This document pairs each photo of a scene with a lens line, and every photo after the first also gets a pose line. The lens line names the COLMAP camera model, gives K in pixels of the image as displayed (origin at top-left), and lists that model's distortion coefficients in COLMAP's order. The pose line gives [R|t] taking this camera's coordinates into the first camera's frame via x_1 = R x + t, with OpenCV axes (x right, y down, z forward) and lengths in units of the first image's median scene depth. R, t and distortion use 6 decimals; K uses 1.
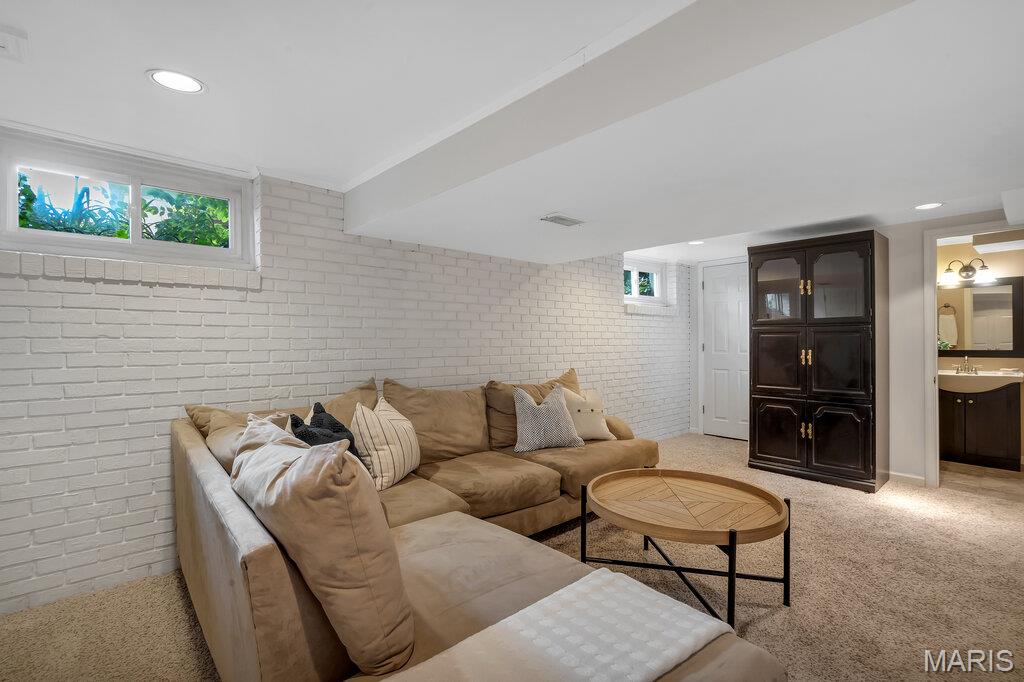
lens RADIAL K [[474.5, 0, 507.7], [0, 474.5, 344.9], [0, 0, 1]] dist [0.004745, 0.000401]
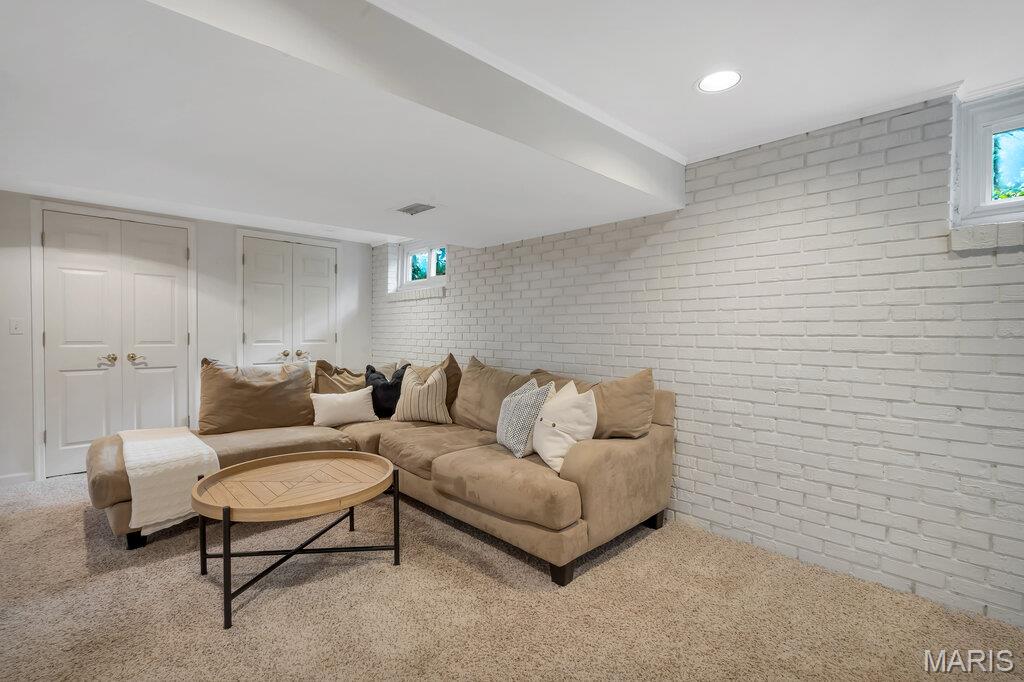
lens RADIAL K [[474.5, 0, 507.1], [0, 474.5, 340.1], [0, 0, 1]] dist [0.004745, 0.000401]
pose [[0.012008, 0.021059, -0.999706, 1.062412], [-0.011833, 0.999711, 0.020917, -0.000617], [0.999858, 0.011578, 0.012254, 1.098854]]
